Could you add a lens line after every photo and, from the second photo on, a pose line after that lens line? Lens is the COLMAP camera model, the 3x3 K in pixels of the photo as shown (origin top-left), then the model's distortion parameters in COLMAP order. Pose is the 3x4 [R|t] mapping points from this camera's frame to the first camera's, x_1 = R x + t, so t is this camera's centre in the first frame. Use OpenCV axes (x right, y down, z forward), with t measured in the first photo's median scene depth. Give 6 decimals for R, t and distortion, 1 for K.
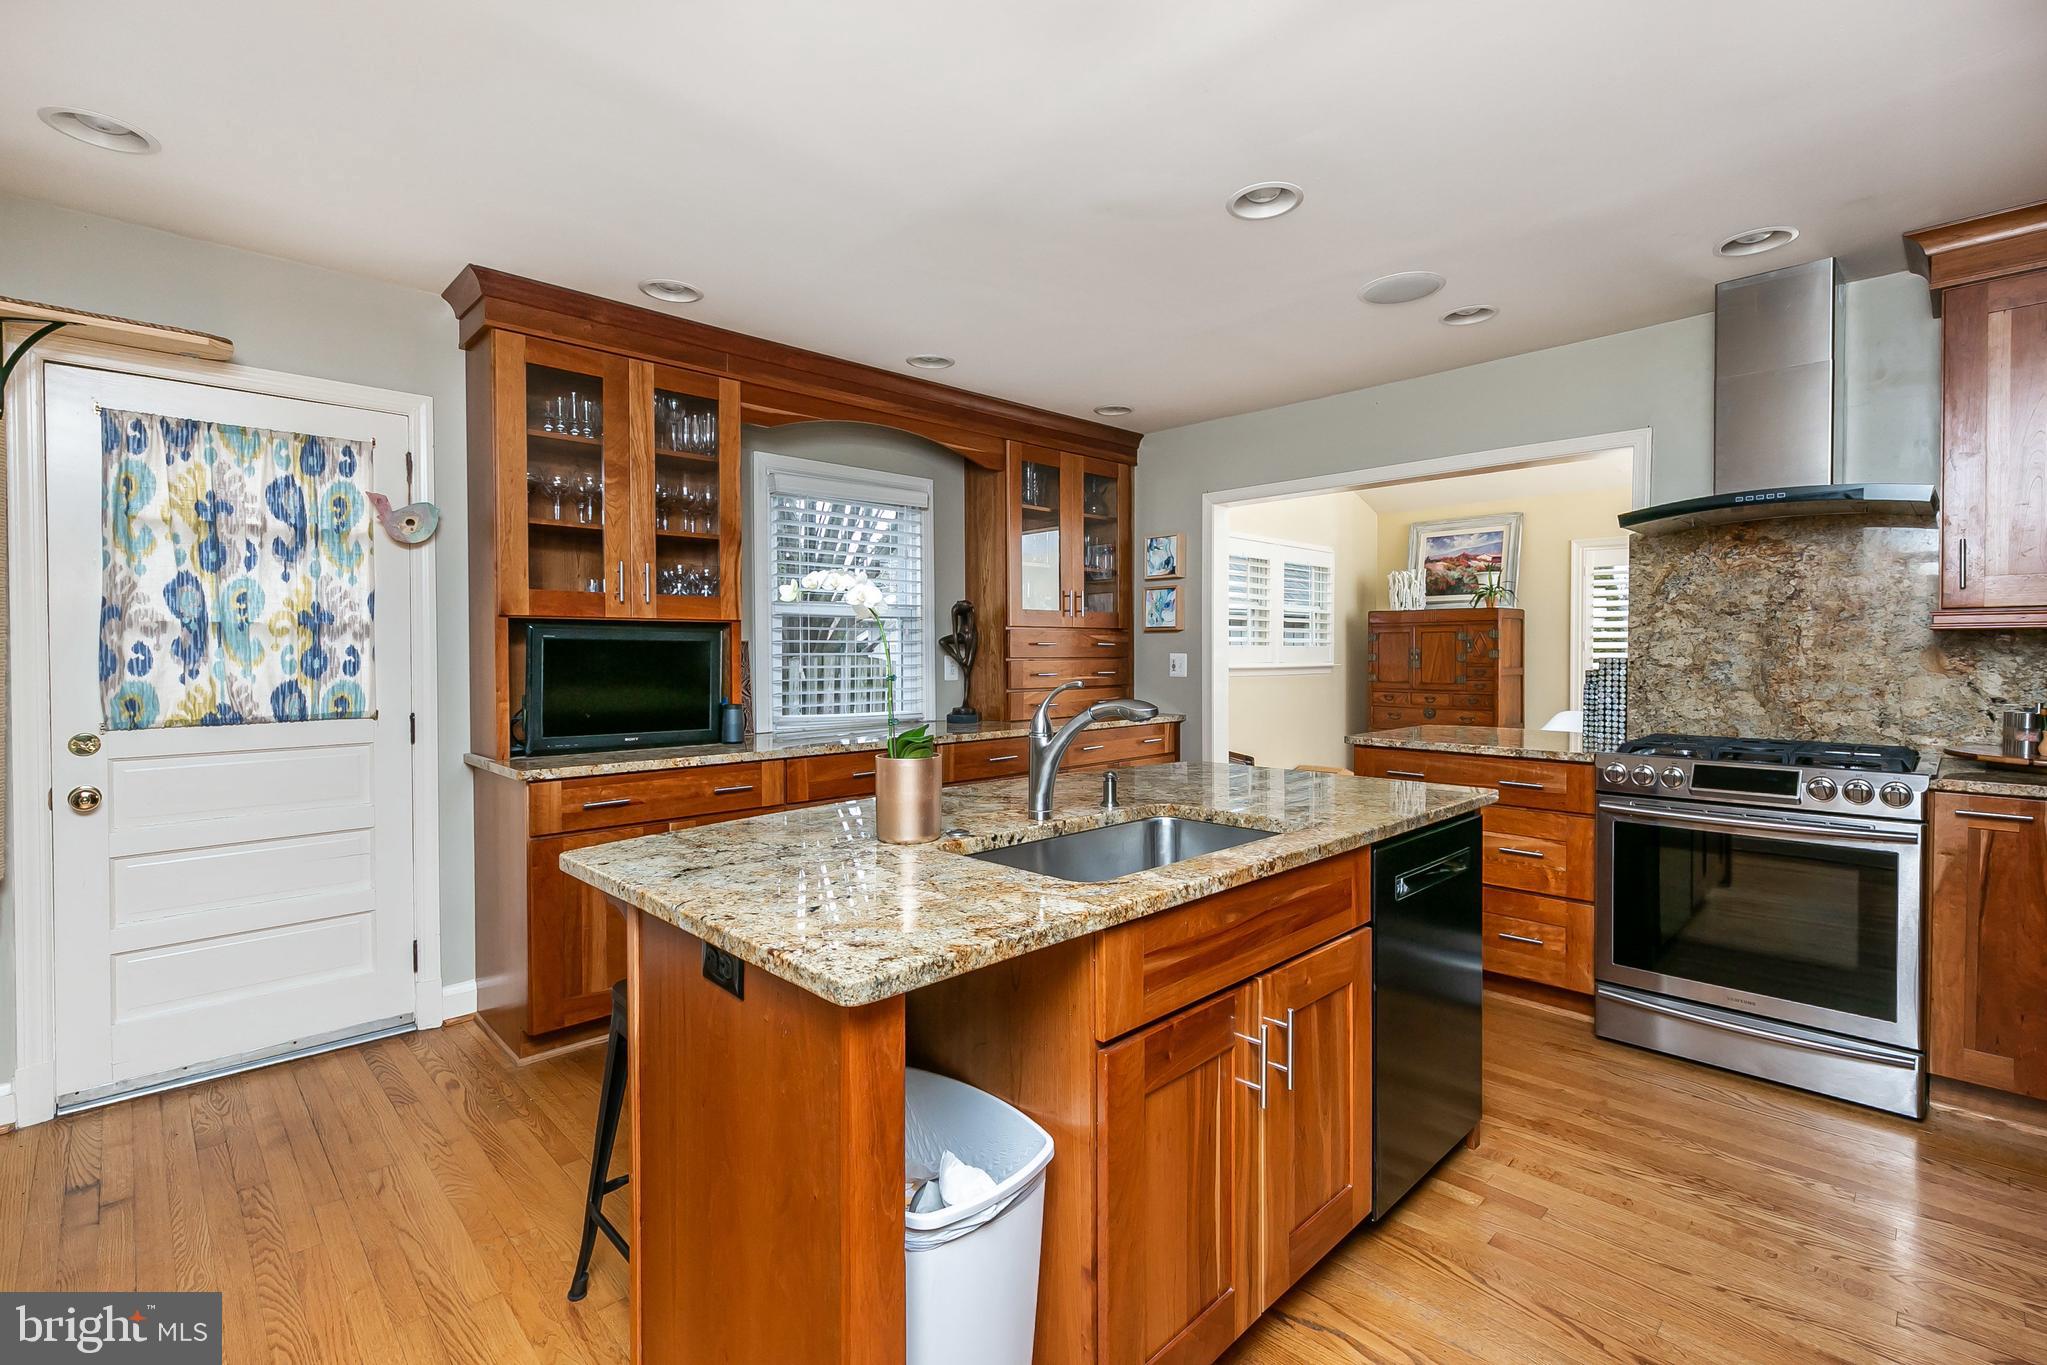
lens RADIAL K [[932.3, 0, 1033.8], [0, 932.3, 665.6], [0, 0, 1]] dist [0.004688, 0.000059]
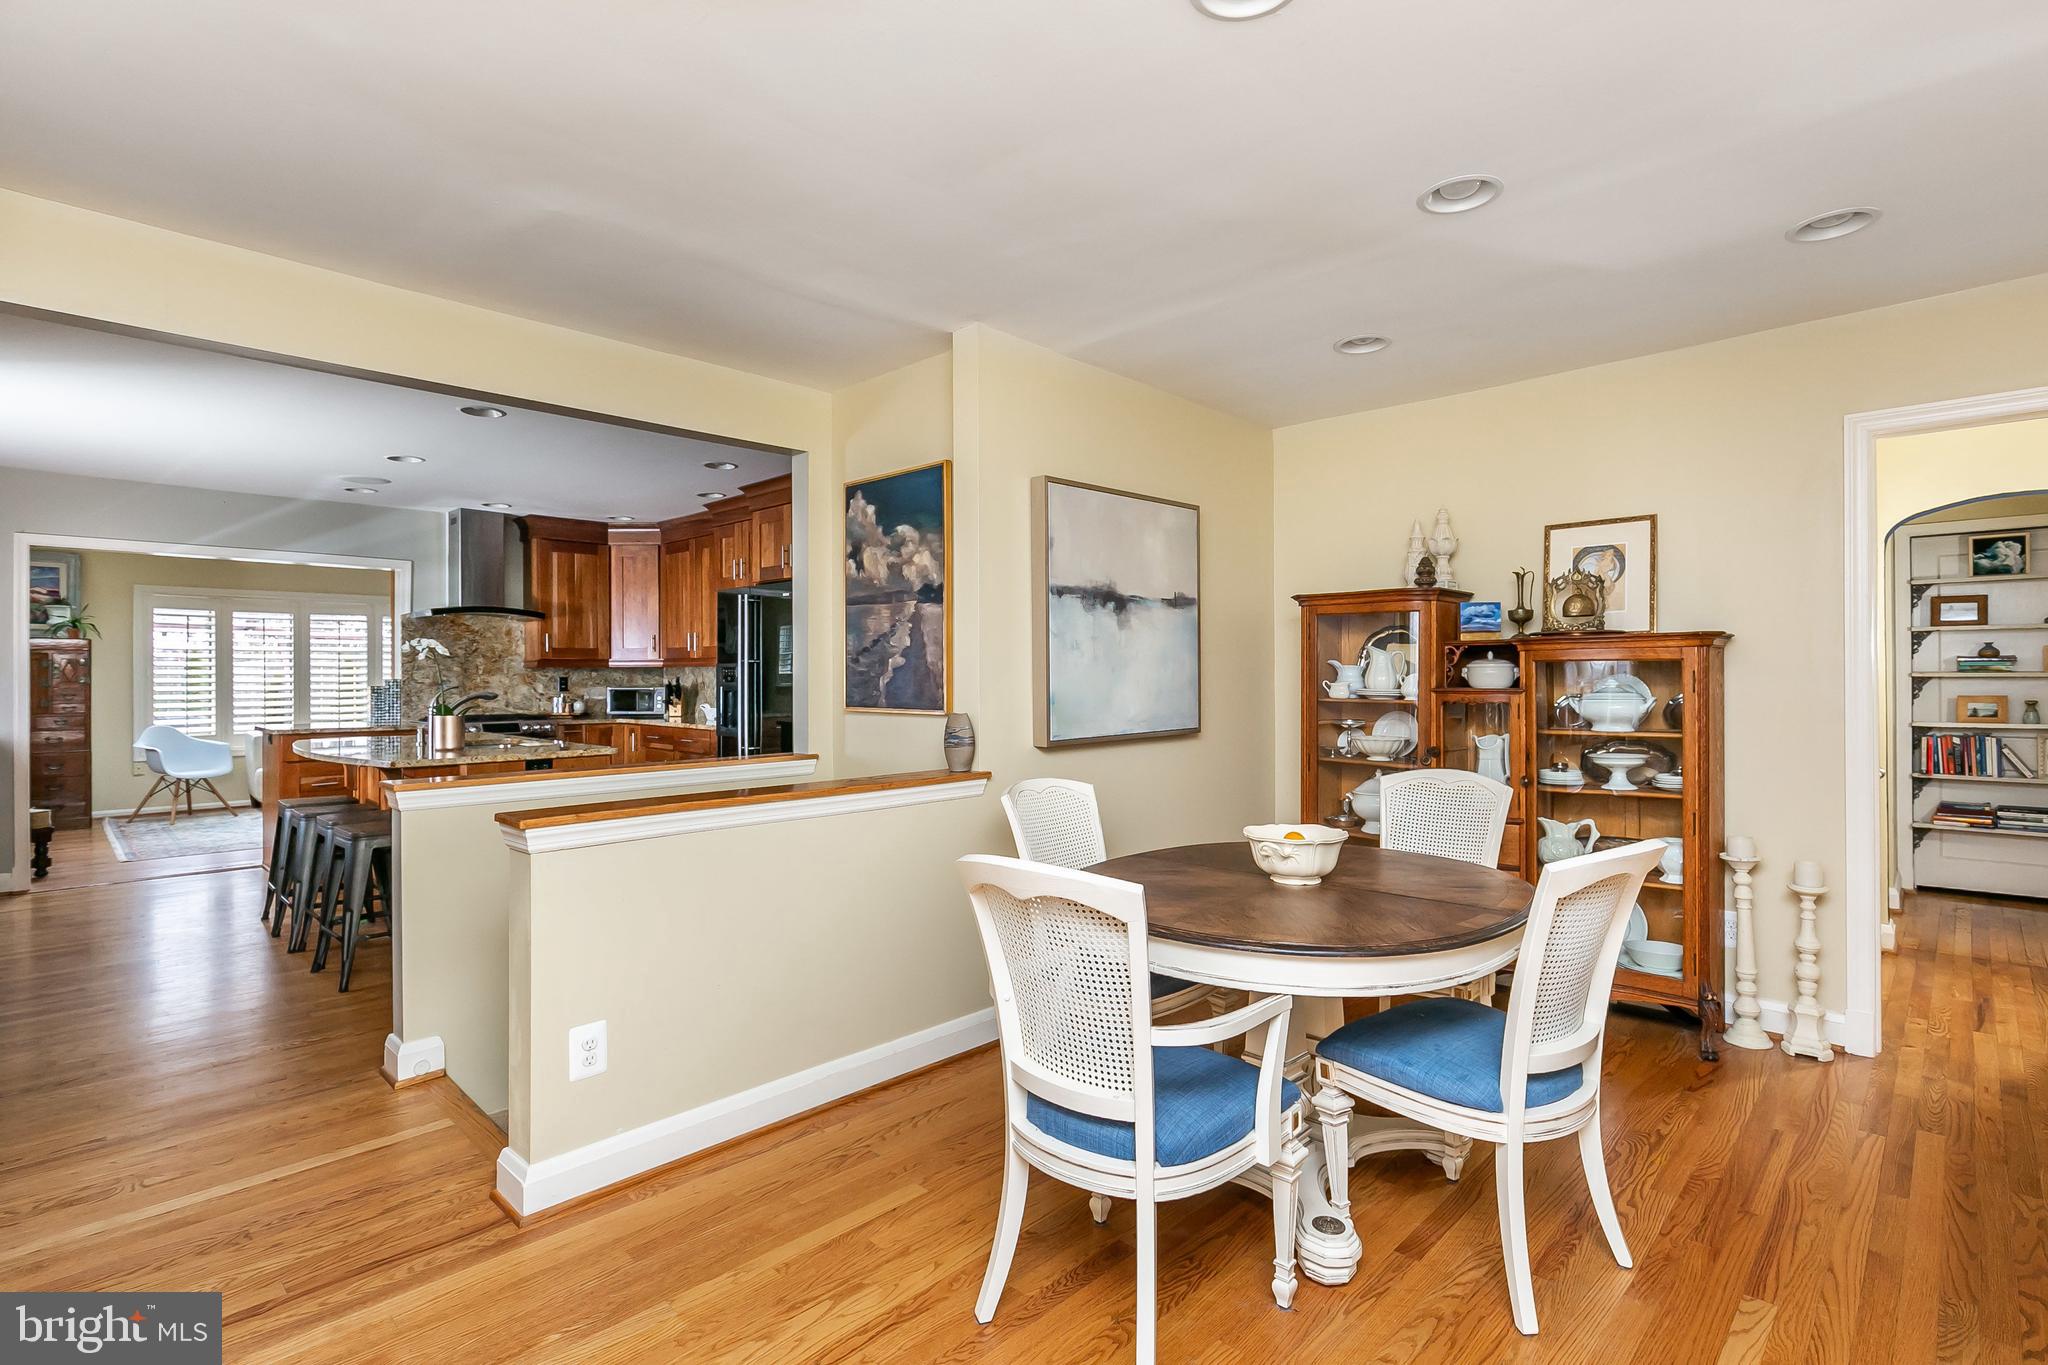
lens RADIAL K [[970.4, 0, 1020.8], [0, 970.4, 680.0], [0, 0, 1]] dist [0.000365, -0.000141]
pose [[-0.009748, -0.002622, 0.999949, -1.592013], [0.015815, 0.999871, 0.002776, 0.010156], [-0.999827, 0.015841, -0.009706, -0.290507]]
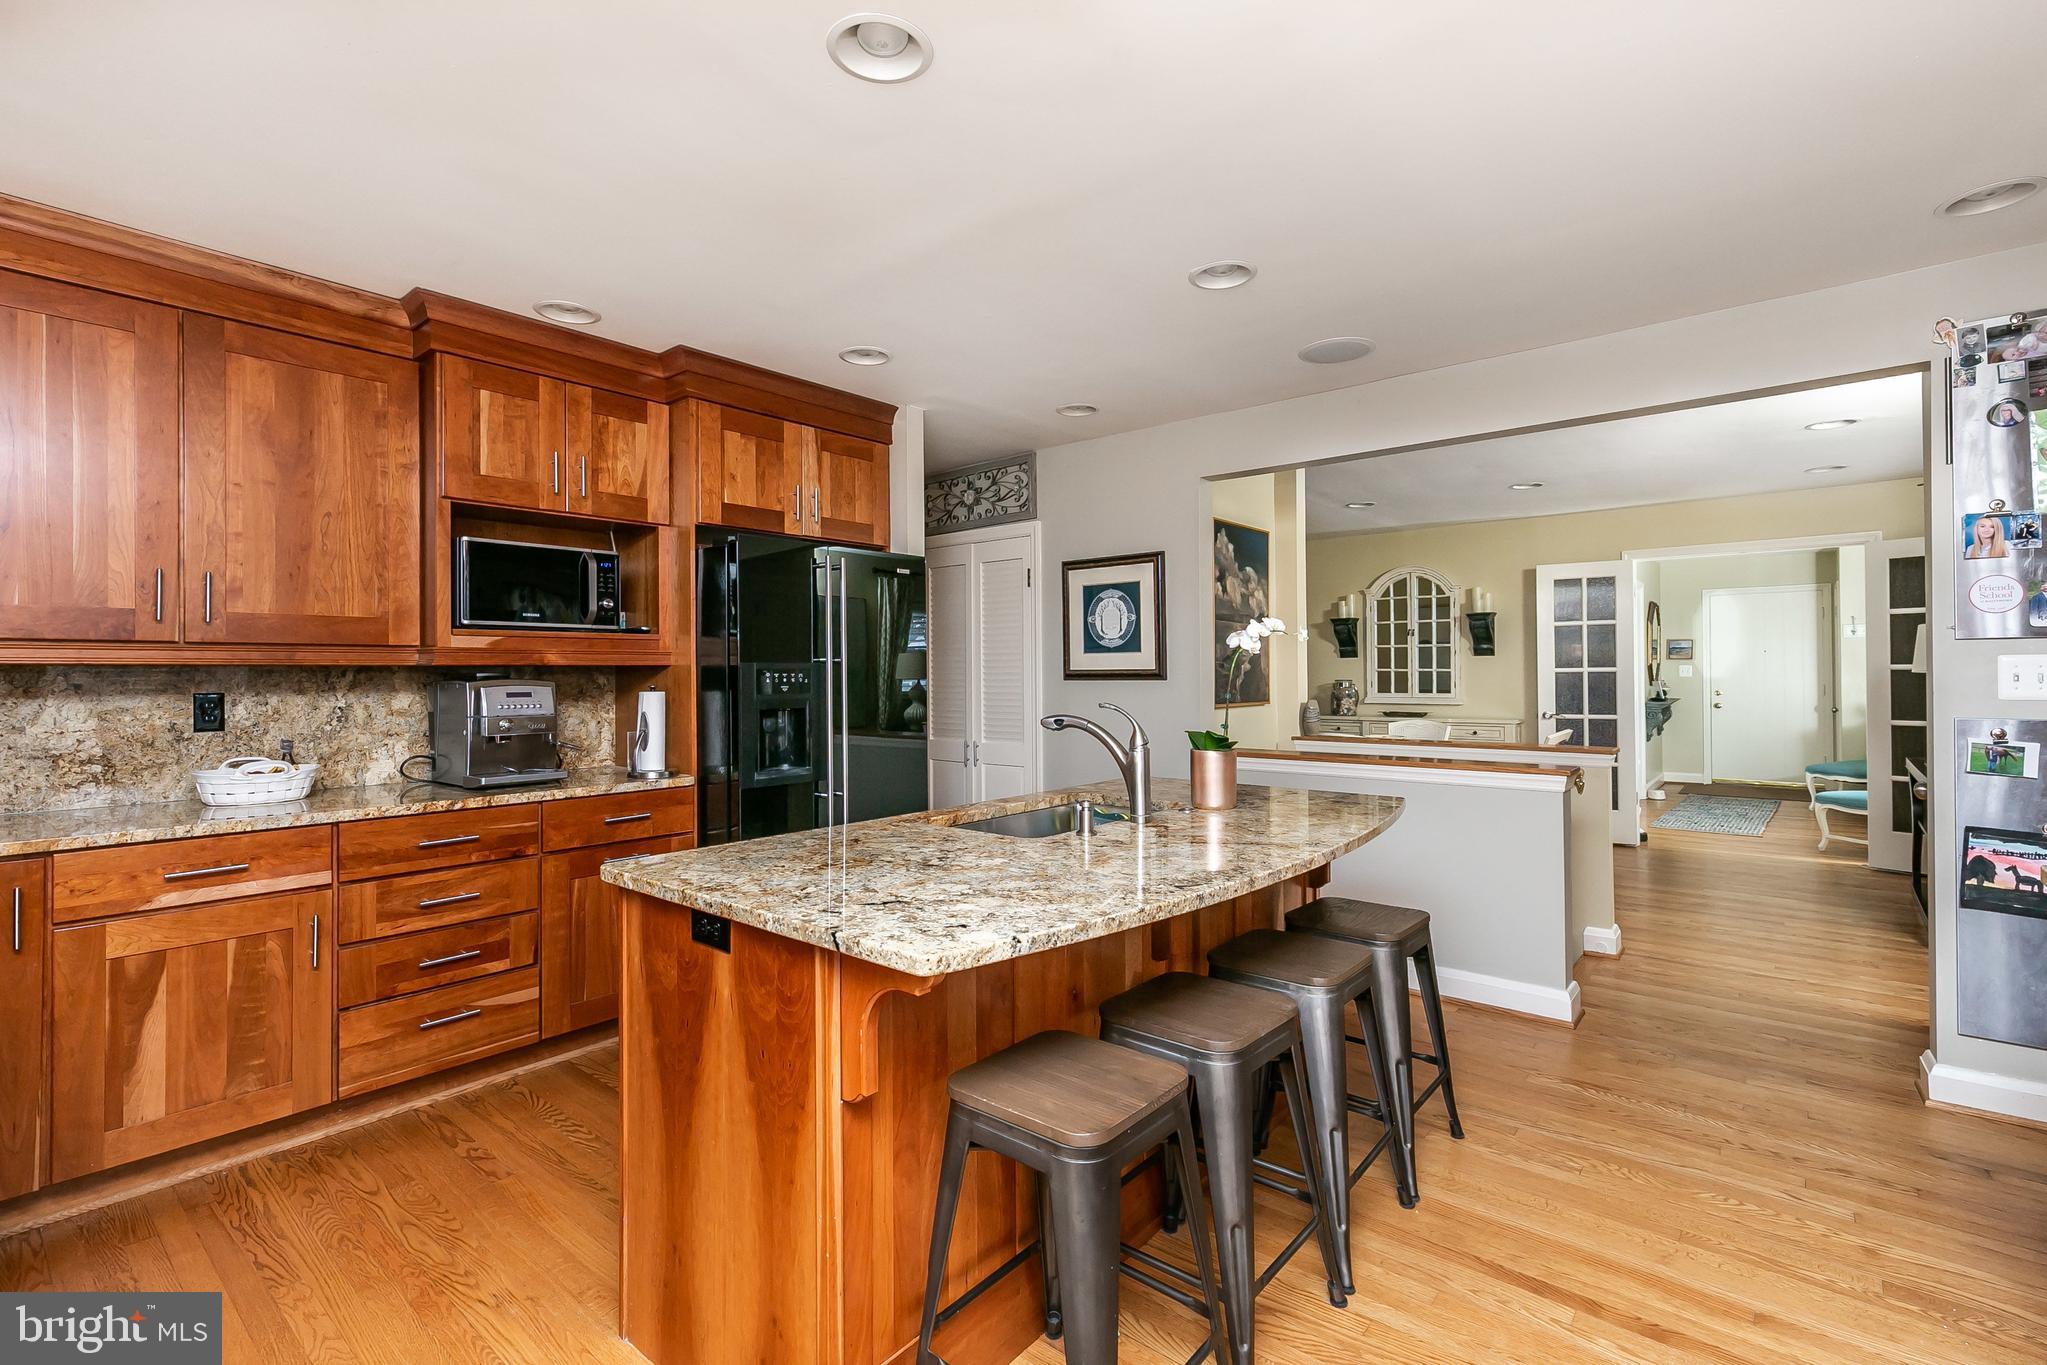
lens RADIAL K [[932.3, 0, 1023.3], [0, 932.3, 671.9], [0, 0, 1]] dist [0.004688, 0.000059]
pose [[-0.996486, 0.009063, -0.083264, 0.171247], [0.008057, 0.999891, 0.012407, -0.027473], [0.083367, 0.011692, -0.996450, 1.423160]]
